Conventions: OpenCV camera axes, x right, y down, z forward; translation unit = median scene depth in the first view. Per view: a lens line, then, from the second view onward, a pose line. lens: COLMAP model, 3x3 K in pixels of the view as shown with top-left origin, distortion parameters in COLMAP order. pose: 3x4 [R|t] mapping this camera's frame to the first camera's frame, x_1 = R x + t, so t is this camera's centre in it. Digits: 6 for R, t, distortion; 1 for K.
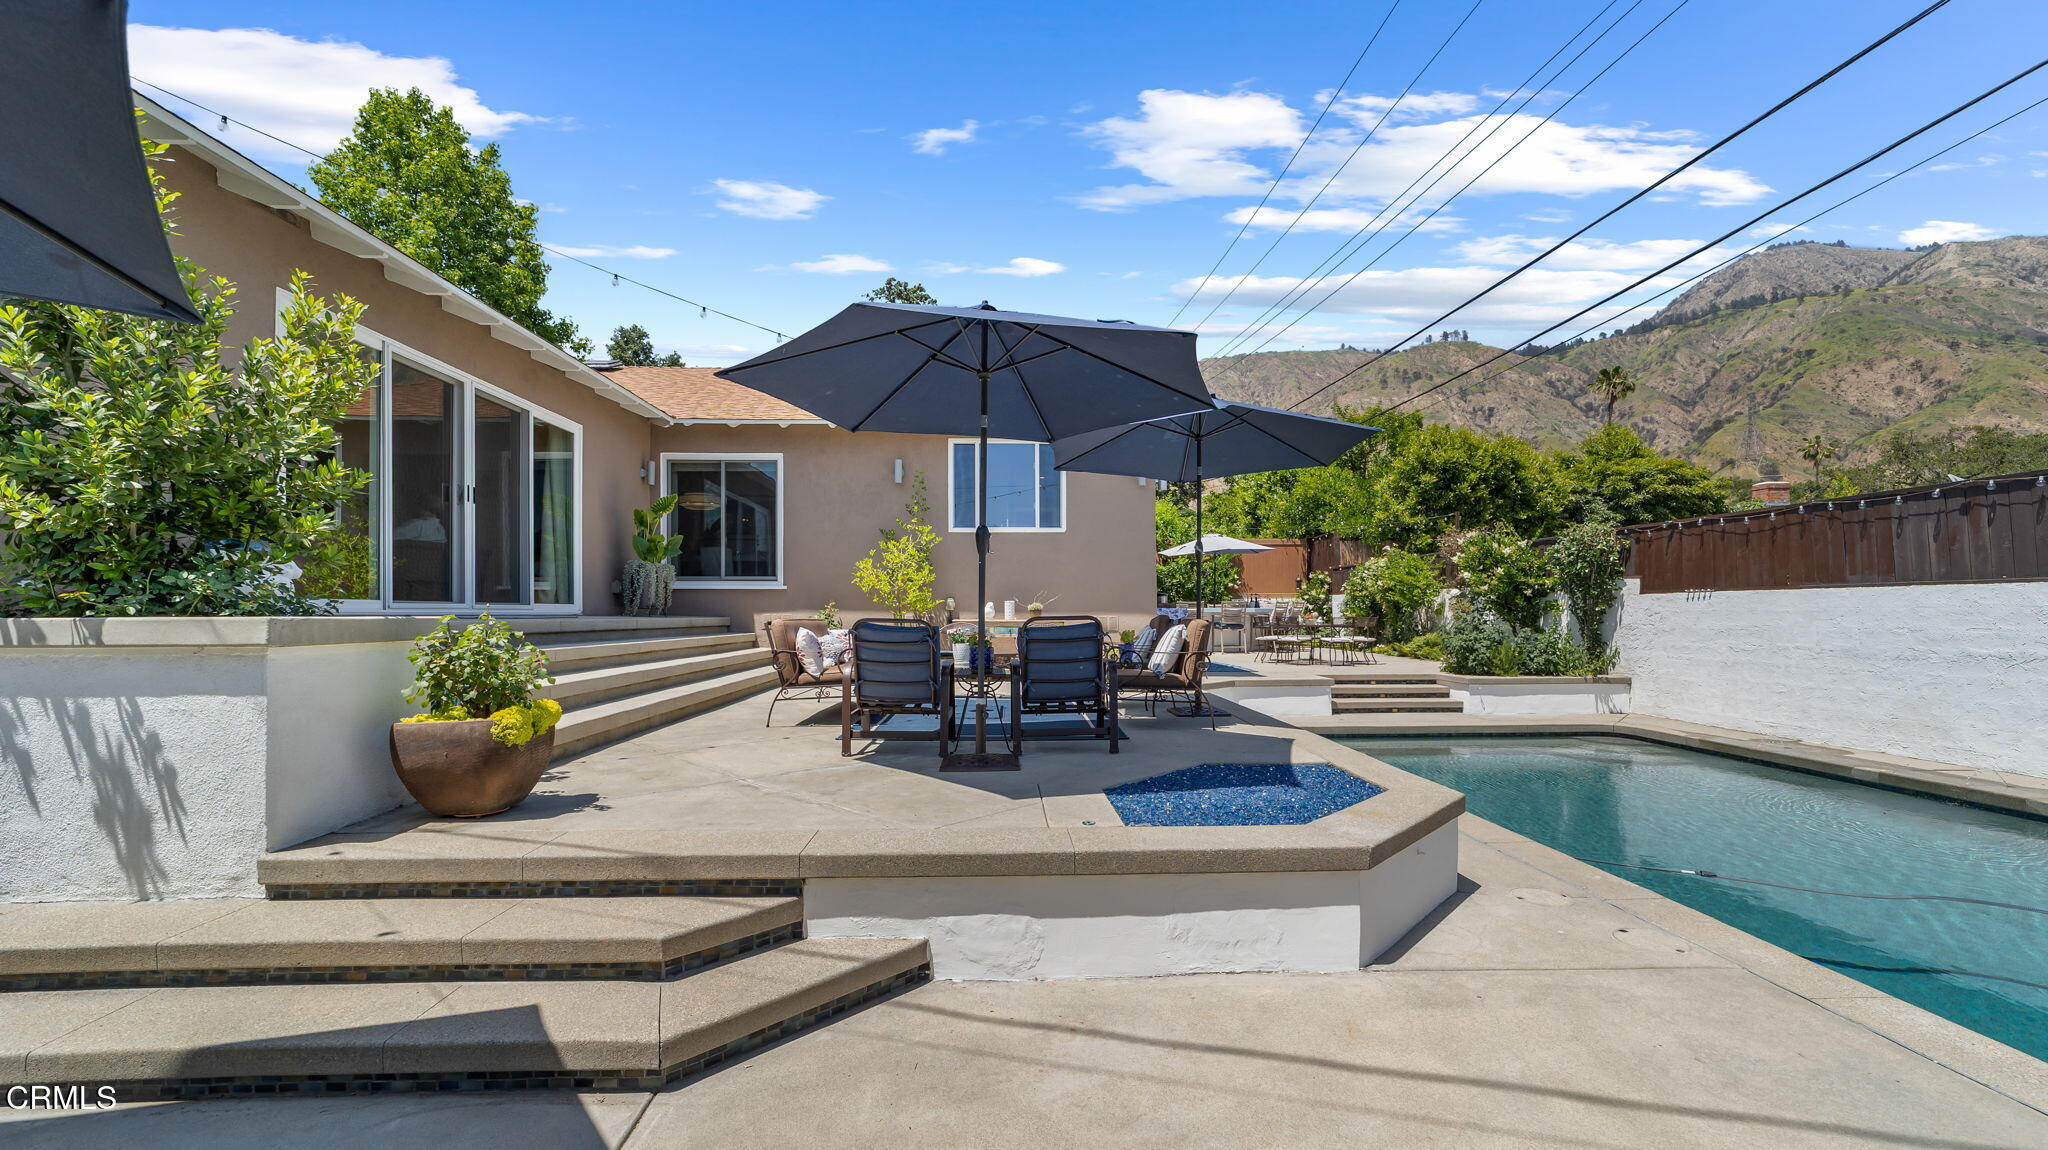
lens RADIAL K [[802.4, 0, 1026.7], [0, 802.4, 601.0], [0, 0, 1]] dist [0.000990, 0.000002]
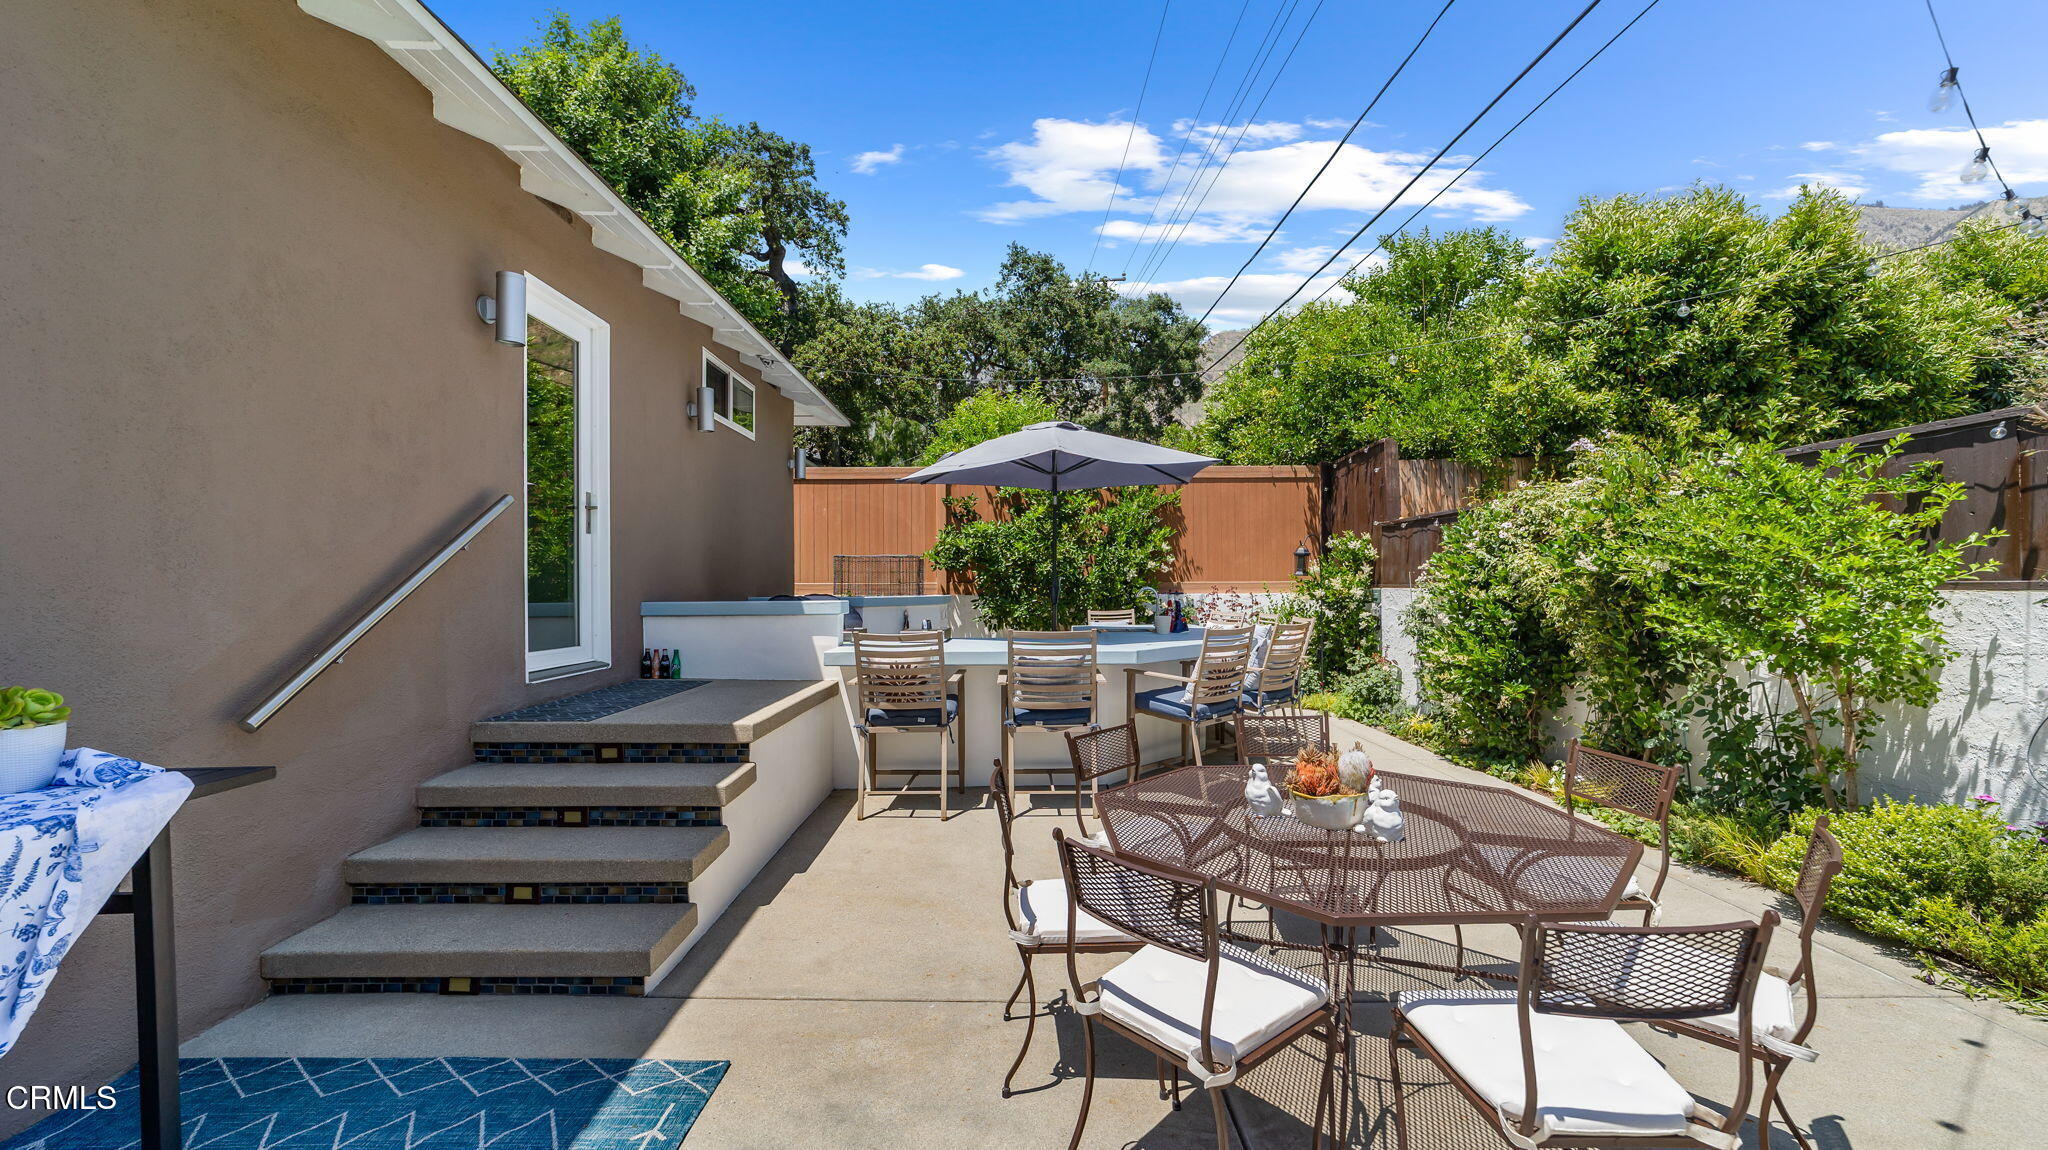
lens RADIAL K [[791.7, 0, 1020.6], [0, 791.7, 592.0], [0, 0, 1]] dist [-0.021242, 0.011456]
pose [[0.999388, -0.005606, -0.034529, 0.392228], [0.006336, 0.999758, 0.021068, -0.029086], [0.034402, -0.021274, 0.999182, 1.103542]]
